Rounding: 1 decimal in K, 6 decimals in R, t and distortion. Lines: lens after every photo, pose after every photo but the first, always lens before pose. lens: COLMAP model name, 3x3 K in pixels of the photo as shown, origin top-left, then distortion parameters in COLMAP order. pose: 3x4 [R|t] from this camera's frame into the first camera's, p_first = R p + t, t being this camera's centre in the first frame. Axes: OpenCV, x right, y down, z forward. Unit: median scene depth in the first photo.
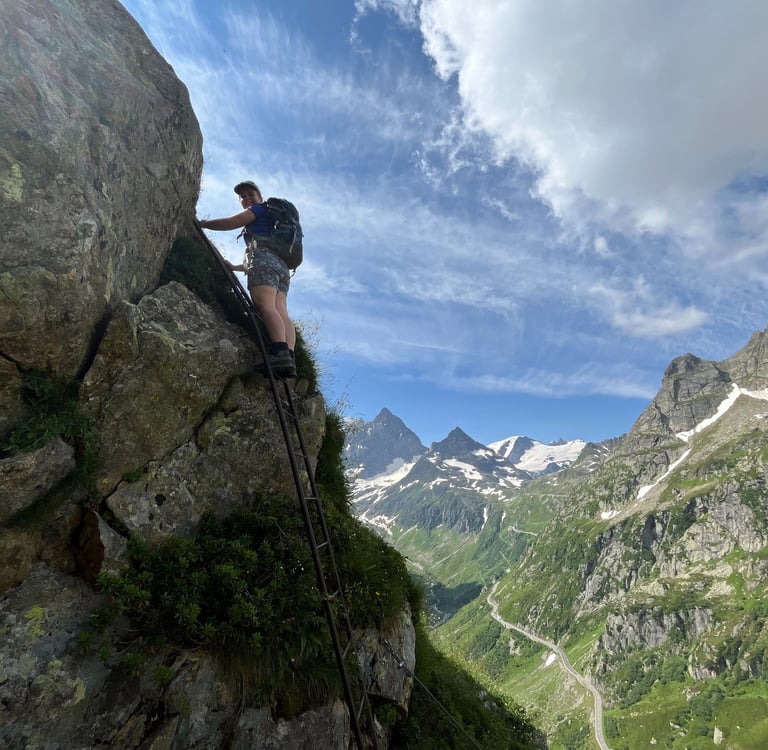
lens RADIAL K [[406.2, 0, 380.9], [0, 406.2, 371.9], [0, 0, 1]] dist [-0.000604, -0.000799]
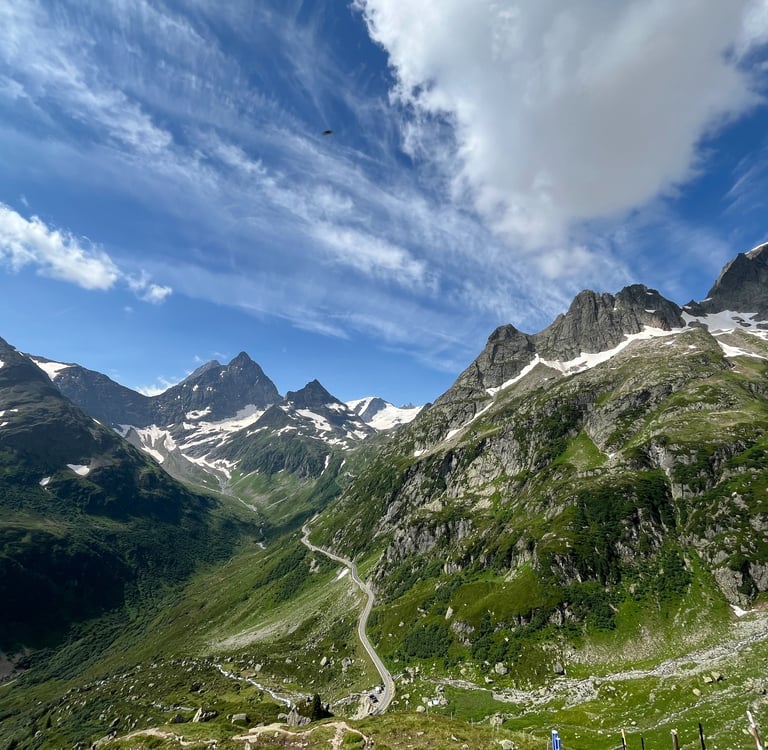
lens RADIAL K [[406.2, 0, 380.9], [0, 406.2, 371.9], [0, 0, 1]] dist [-0.000604, -0.000799]
pose [[0.940422, 0.118395, 0.318732, 0.075759], [-0.150672, 0.985462, 0.078501, 0.059489], [-0.304804, -0.121848, 0.944589, 0.013923]]
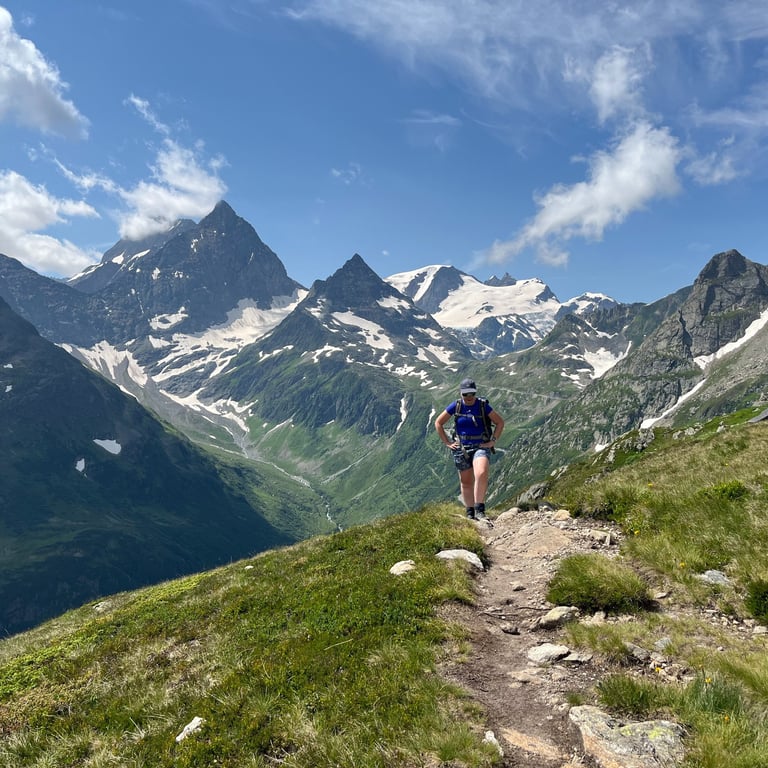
lens RADIAL K [[779.1, 0, 384.0], [0, 779.1, 384.0], [0, 0, 1]] dist [0.045745, -0.021341]
pose [[0.959614, 0.038164, 0.278719, -0.326793], [-0.130678, 0.937850, 0.321499, -0.229160], [-0.249127, -0.344937, 0.904961, -0.310960]]
